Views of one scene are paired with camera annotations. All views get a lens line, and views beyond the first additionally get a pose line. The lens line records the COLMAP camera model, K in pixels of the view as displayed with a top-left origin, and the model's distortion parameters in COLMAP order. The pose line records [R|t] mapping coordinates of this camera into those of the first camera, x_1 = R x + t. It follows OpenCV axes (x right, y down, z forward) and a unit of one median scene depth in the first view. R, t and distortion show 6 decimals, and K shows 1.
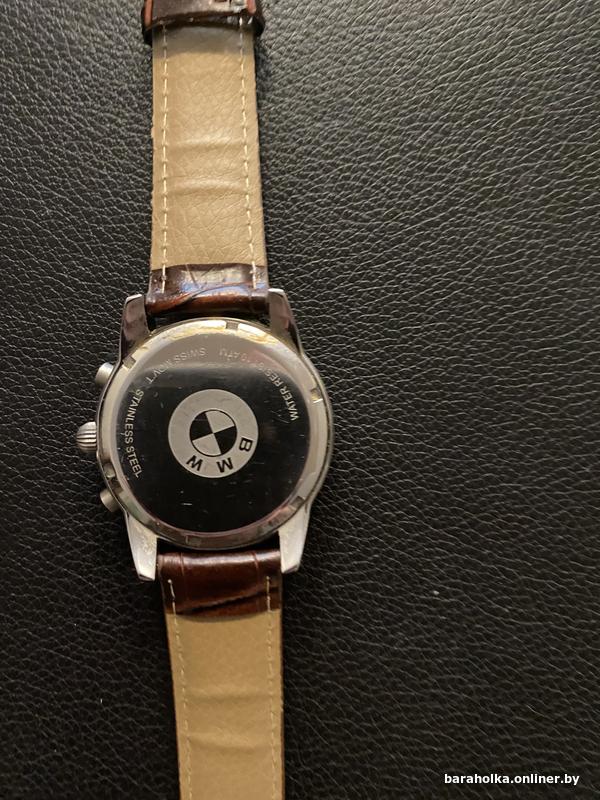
lens RADIAL K [[582.7, 0, 301.0], [0, 582.7, 400.7], [0, 0, 1]] dist [-0.033949, -0.005083]
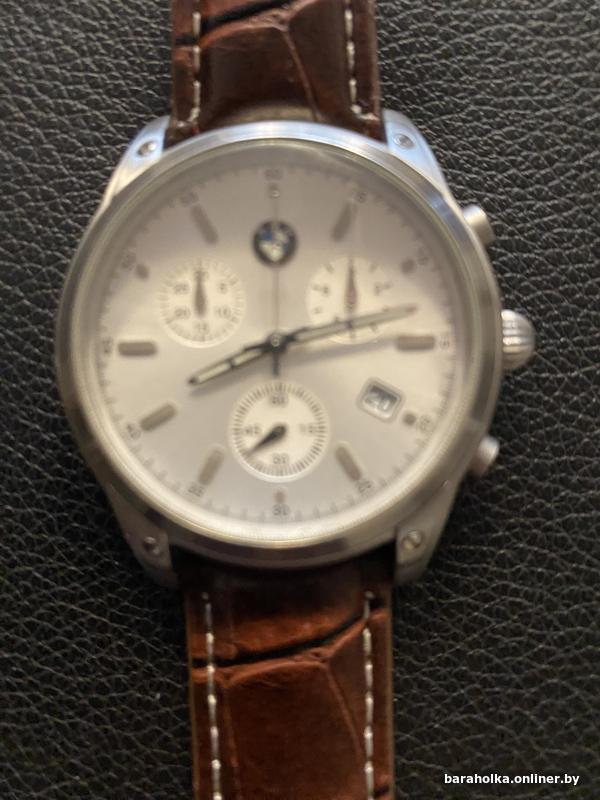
lens RADIAL K [[582.7, 0, 297.9], [0, 582.7, 397.4], [0, 0, 1]] dist [-0.033949, -0.005083]
pose [[0.964948, 0.059327, -0.255648, -0.079447], [0.005254, 0.969552, 0.244828, 0.088503], [0.262389, -0.237589, 0.935256, 0.545493]]
